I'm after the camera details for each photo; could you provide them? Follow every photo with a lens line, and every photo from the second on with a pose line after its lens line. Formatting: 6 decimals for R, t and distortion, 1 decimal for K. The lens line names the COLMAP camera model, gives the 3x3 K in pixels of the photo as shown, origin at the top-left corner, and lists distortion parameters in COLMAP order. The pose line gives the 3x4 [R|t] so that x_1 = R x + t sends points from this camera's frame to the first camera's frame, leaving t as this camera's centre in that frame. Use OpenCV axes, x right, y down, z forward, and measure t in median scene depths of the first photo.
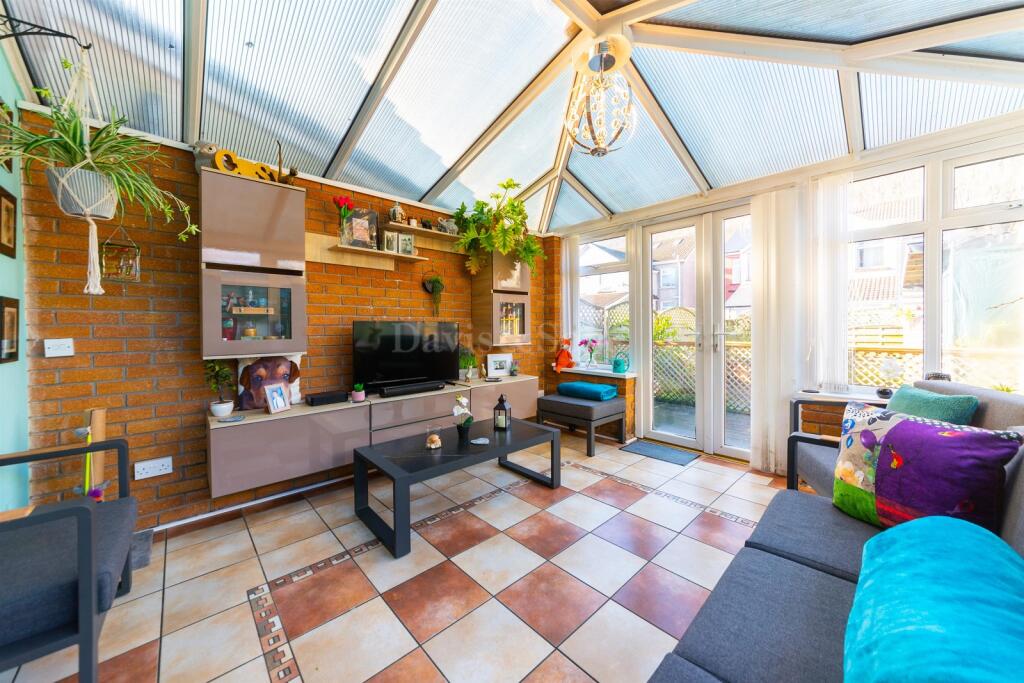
lens RADIAL K [[362.8, 0, 512.9], [0, 362.8, 341.8], [0, 0, 1]] dist [0.000964, -0.000158]
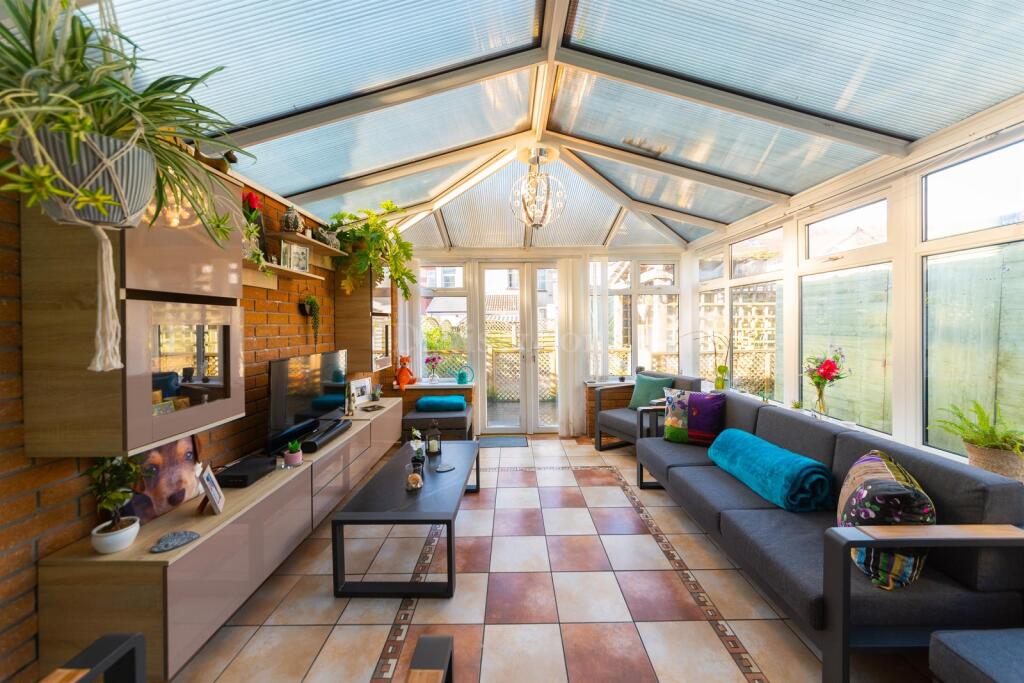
lens RADIAL K [[362.8, 0, 512.9], [0, 362.8, 341.8], [0, 0, 1]] dist [0.000964, -0.000158]
pose [[0.683801, -0.037021, 0.728729, -0.519308], [0.036133, 0.999205, 0.016856, -0.074270], [-0.728774, 0.014805, 0.684595, 0.094292]]
